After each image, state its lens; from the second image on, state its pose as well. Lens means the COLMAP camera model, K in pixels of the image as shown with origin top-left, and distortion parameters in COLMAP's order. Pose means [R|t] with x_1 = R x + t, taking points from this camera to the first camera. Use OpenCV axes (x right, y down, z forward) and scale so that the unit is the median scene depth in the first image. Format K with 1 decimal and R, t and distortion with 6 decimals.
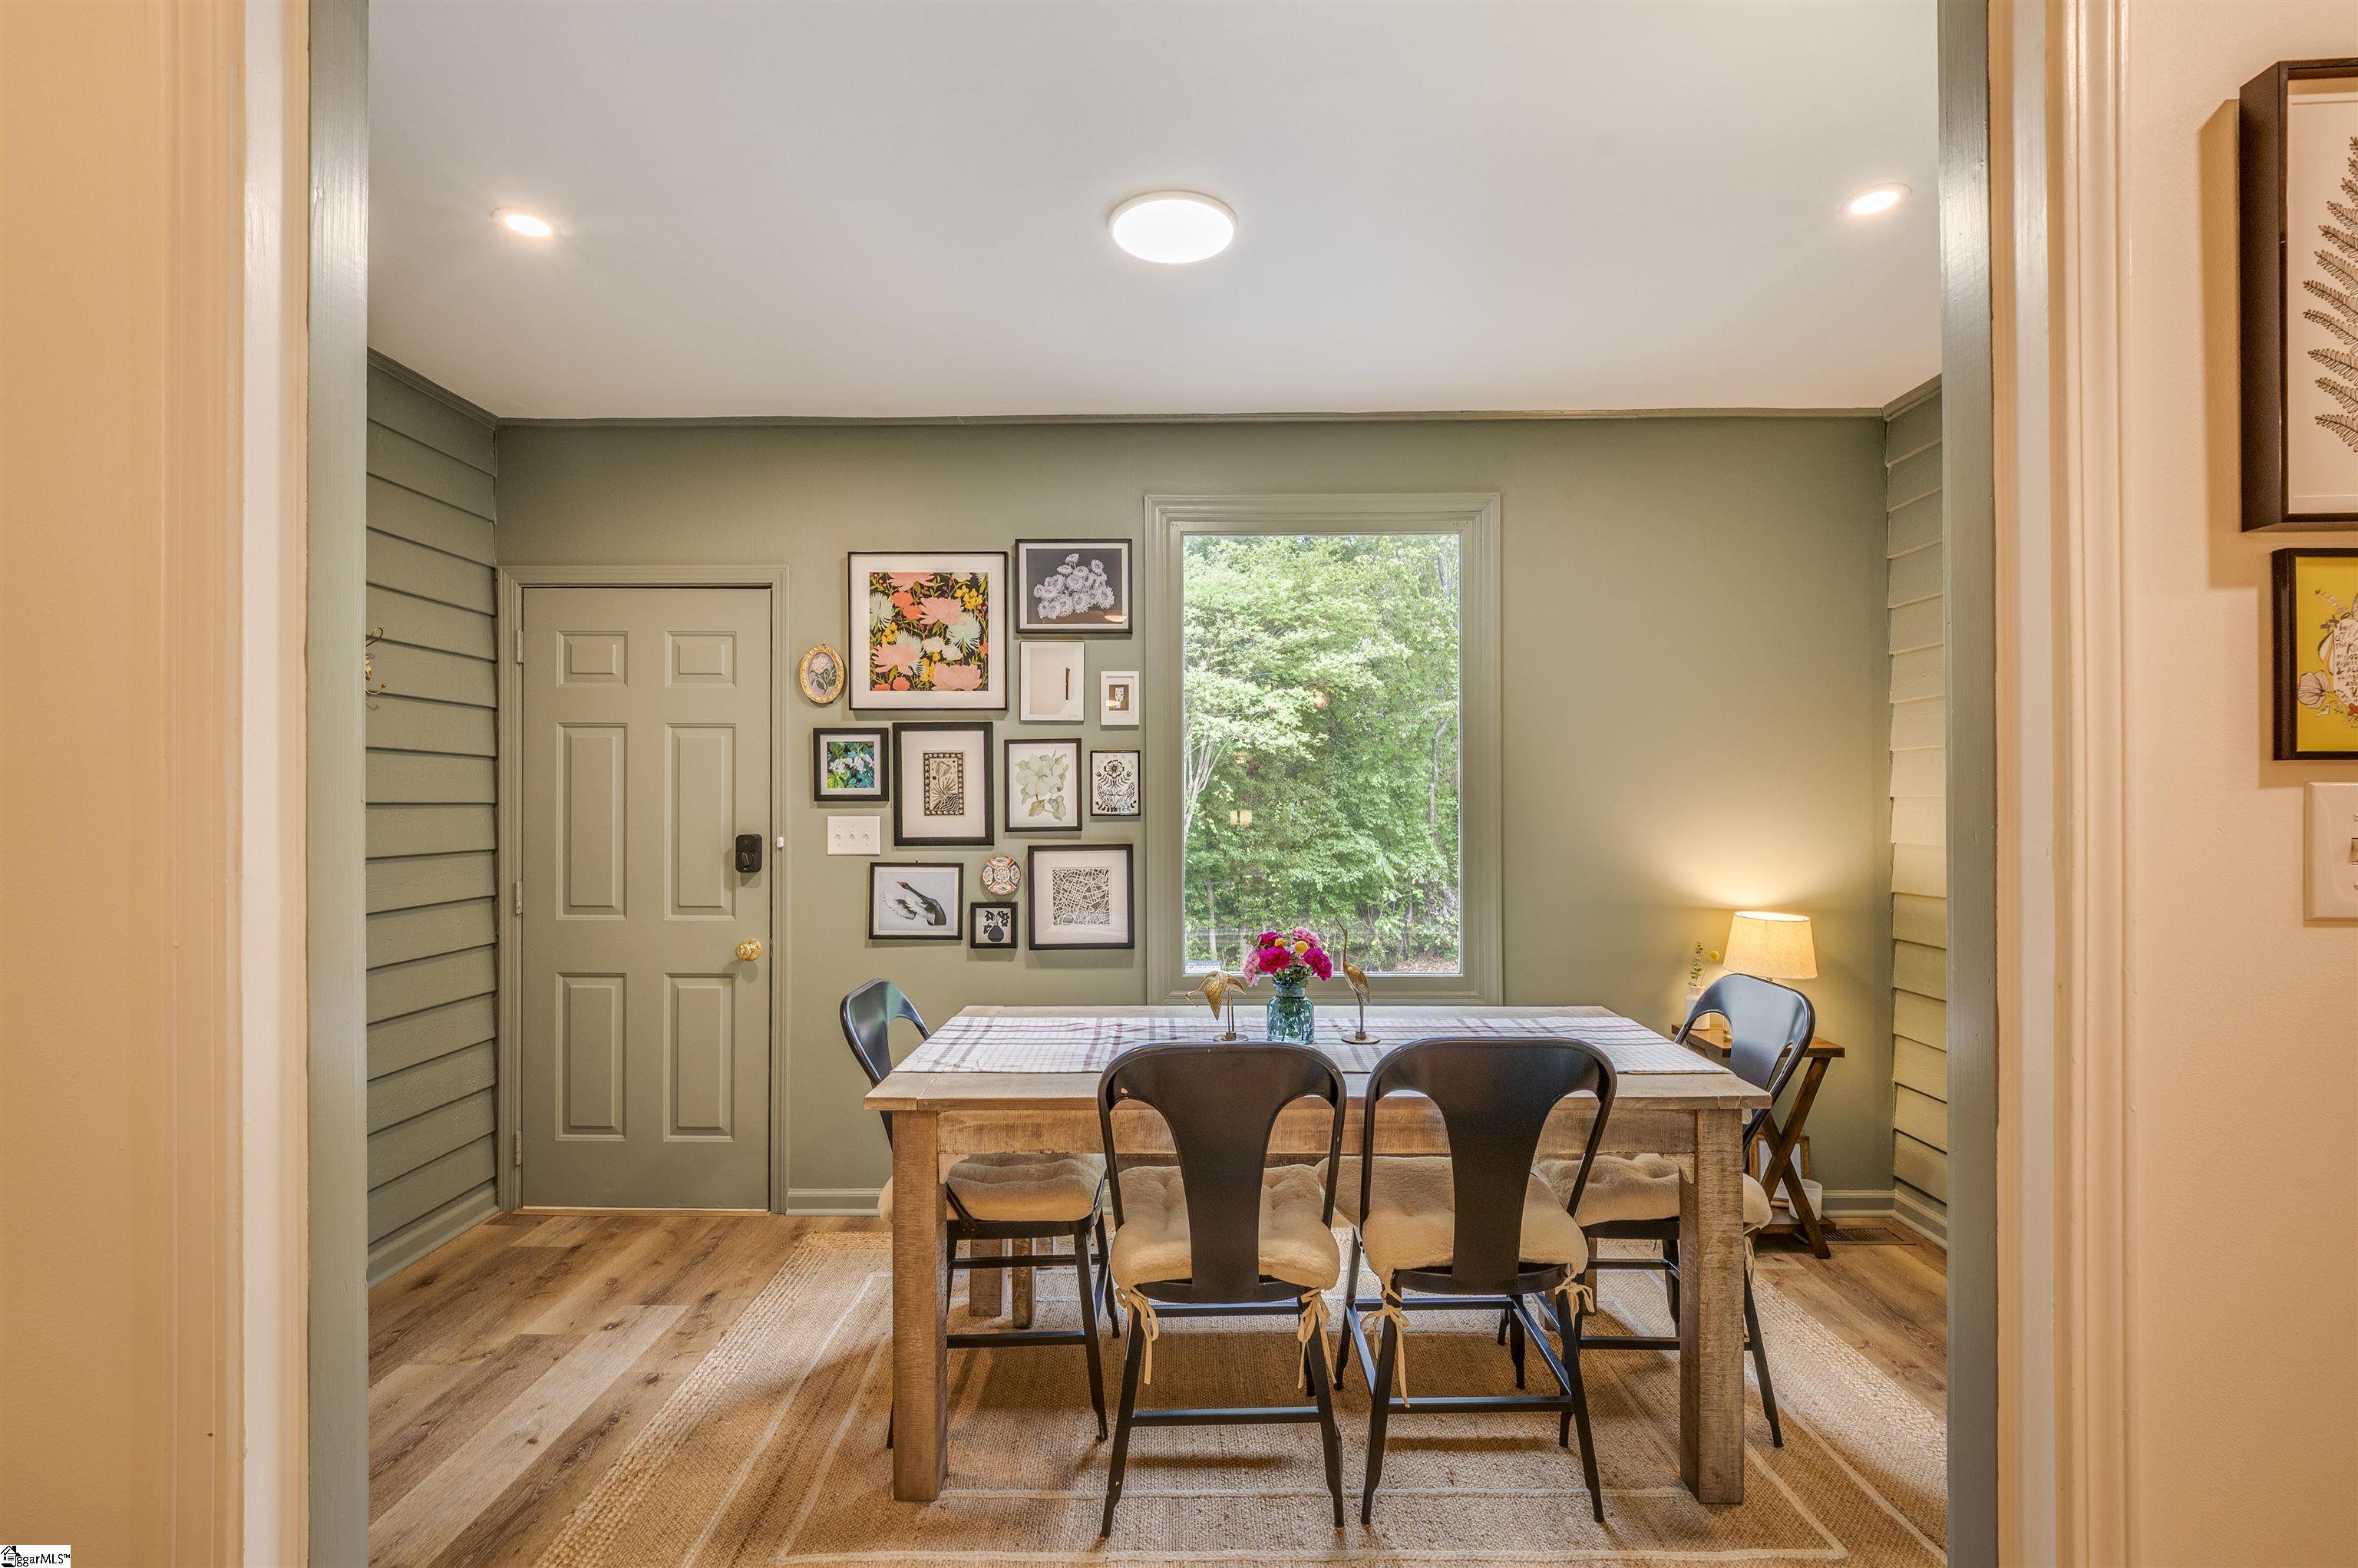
lens RADIAL K [[1035.4, 0, 1182.0], [0, 1035.4, 788.0], [0, 0, 1]] dist [-0.003180, -0.001248]
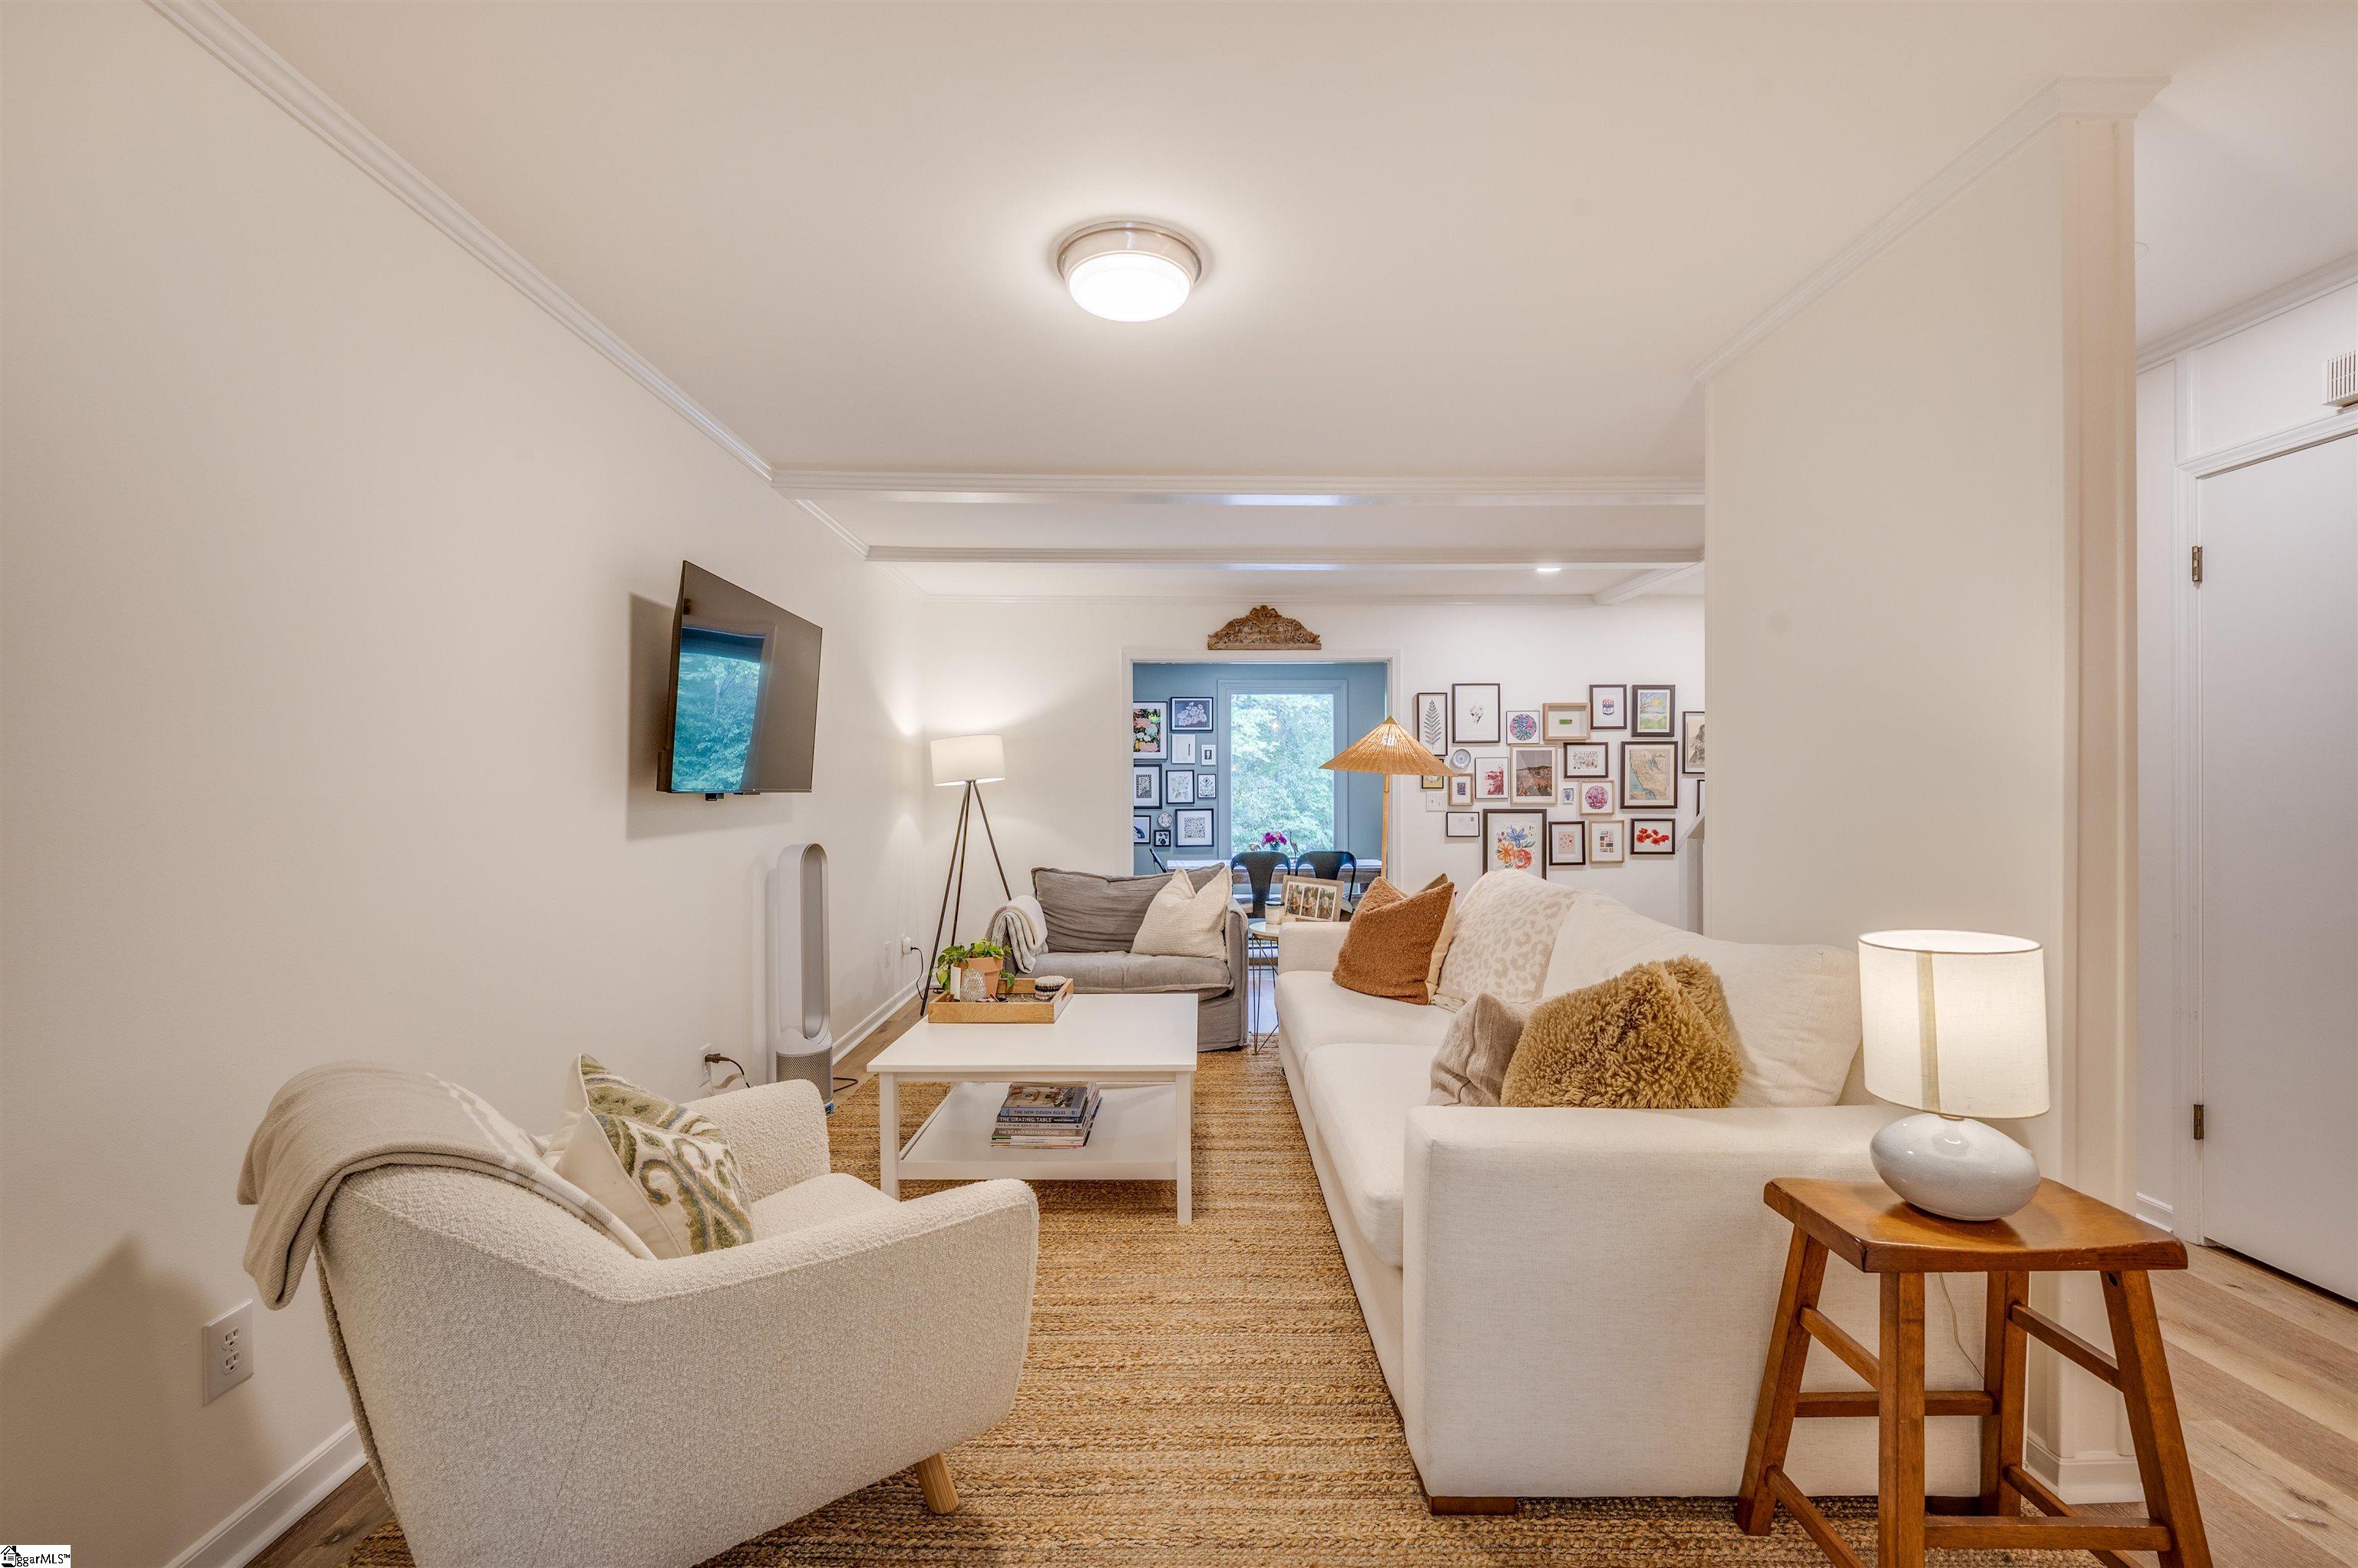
lens RADIAL K [[1000.0, 0, 1166.9], [0, 1000.0, 784.7], [0, 0, 1]] dist [0.029524, -0.033639]
pose [[0.999564, 0.000722, 0.029515, -0.248169], [-0.000977, 0.999962, 0.008615, -0.031016], [-0.029508, -0.008640, 0.999527, -1.633950]]
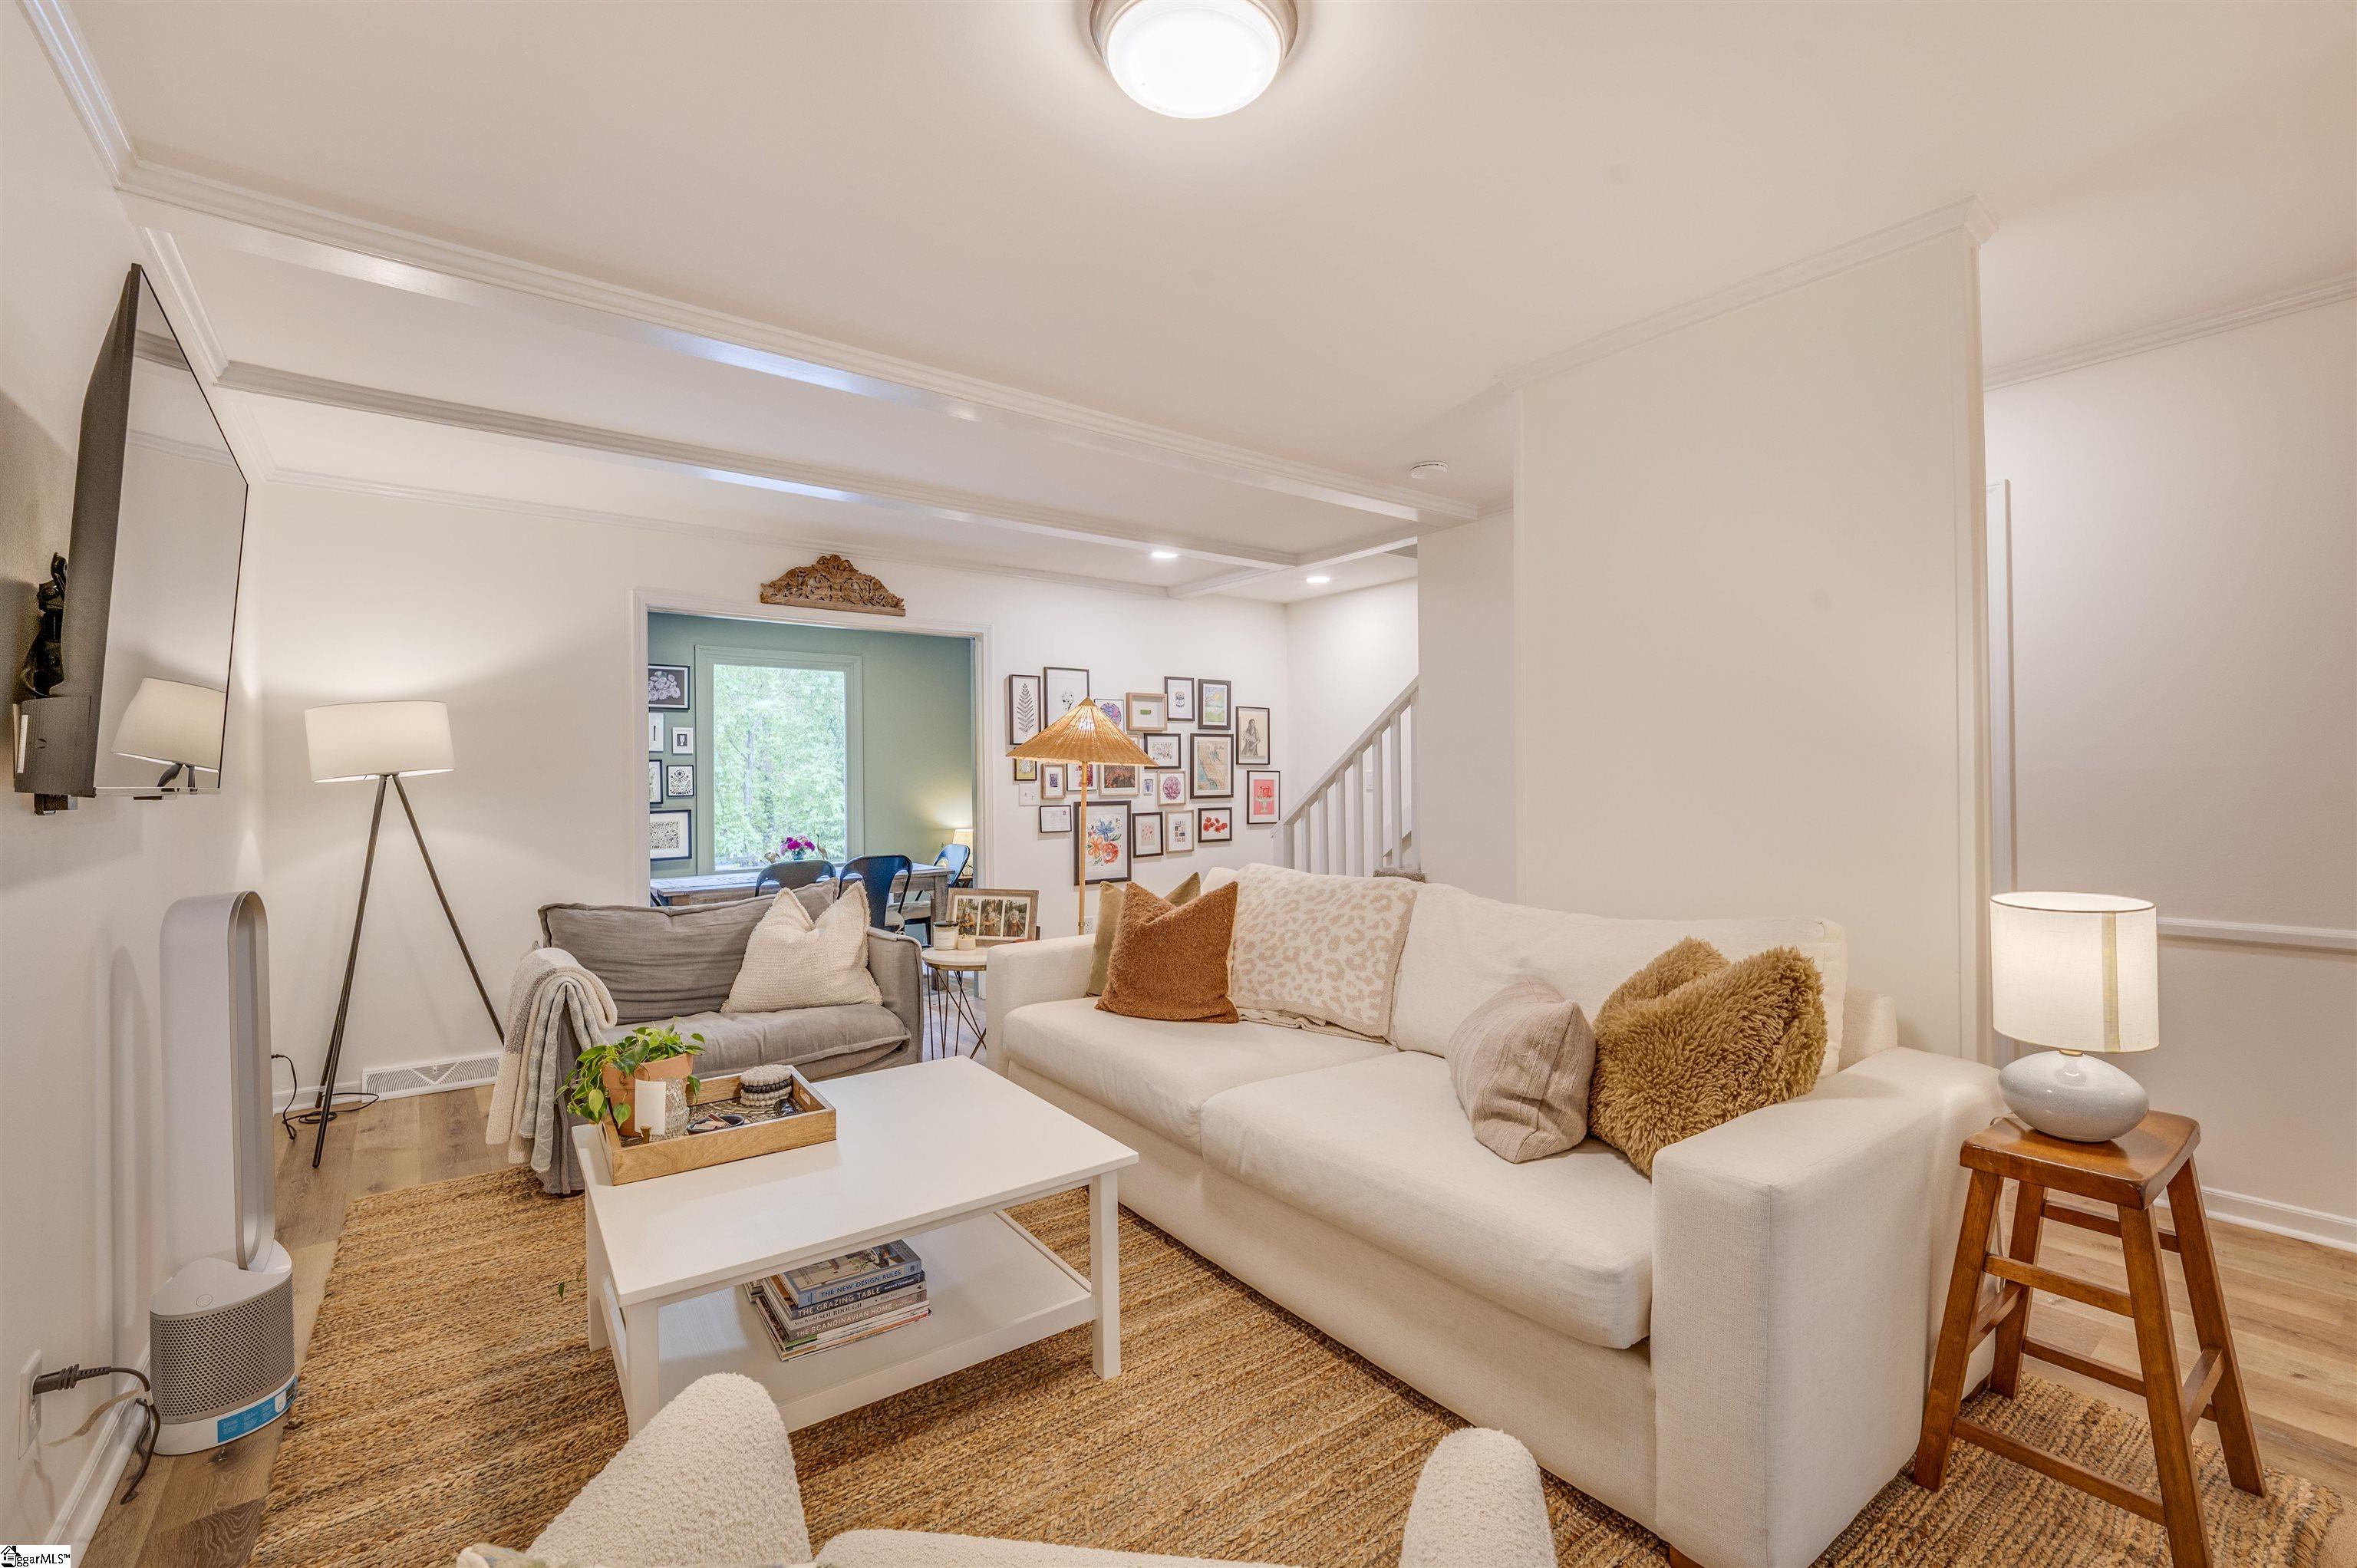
lens RADIAL K [[1016.2, 0, 1218.0], [0, 1016.2, 780.4], [0, 0, 1]] dist [-0.001267, -0.004828]
pose [[0.763812, -0.007268, 0.645397, -0.569091], [0.001169, 0.999951, 0.009877, -0.025027], [-0.645437, -0.006790, 0.763783, -1.296392]]
